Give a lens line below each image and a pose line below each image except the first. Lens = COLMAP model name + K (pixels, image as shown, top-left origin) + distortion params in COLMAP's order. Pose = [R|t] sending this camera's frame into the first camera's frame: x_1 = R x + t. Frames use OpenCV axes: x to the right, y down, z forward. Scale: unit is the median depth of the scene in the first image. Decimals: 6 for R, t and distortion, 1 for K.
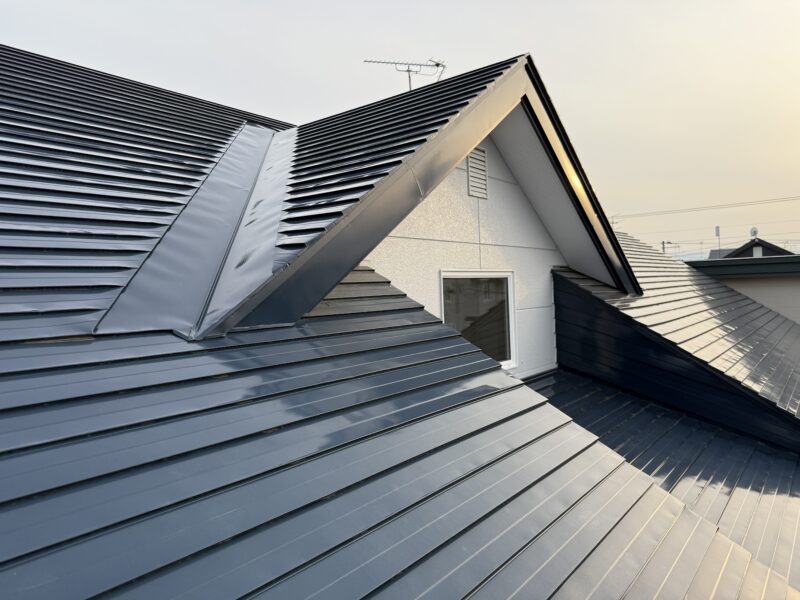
lens RADIAL K [[567.9, 0, 392.2], [0, 567.9, 298.4], [0, 0, 1]] dist [0.013953, -0.026033]
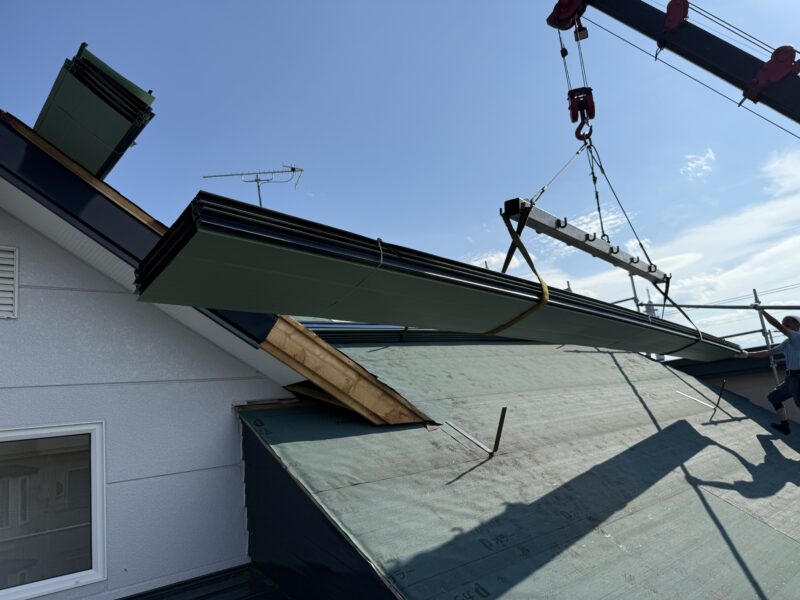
lens RADIAL K [[567.9, 0, 400.3], [0, 567.9, 300.4], [0, 0, 1]] dist [0.013953, -0.026033]
pose [[0.983584, -0.113350, -0.140406, 0.599570], [0.081634, 0.973422, -0.213977, -0.015200], [0.160928, 0.199002, 0.966696, 0.364477]]
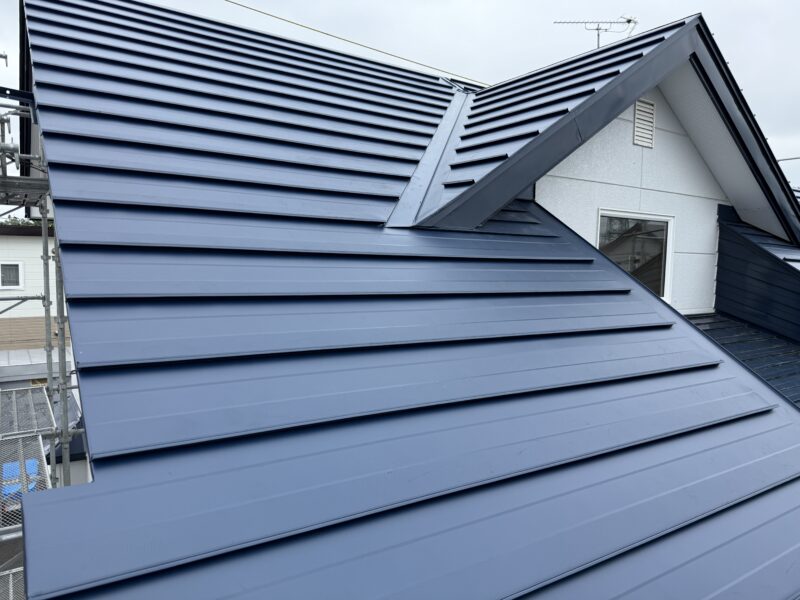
lens RADIAL K [[567.9, 0, 396.4], [0, 567.9, 298.0], [0, 0, 1]] dist [0.013953, -0.026033]
pose [[0.953908, 0.079946, -0.289254, 0.030022], [-0.062526, 0.995656, 0.068988, 0.060671], [0.293513, -0.047723, 0.954763, -0.189903]]
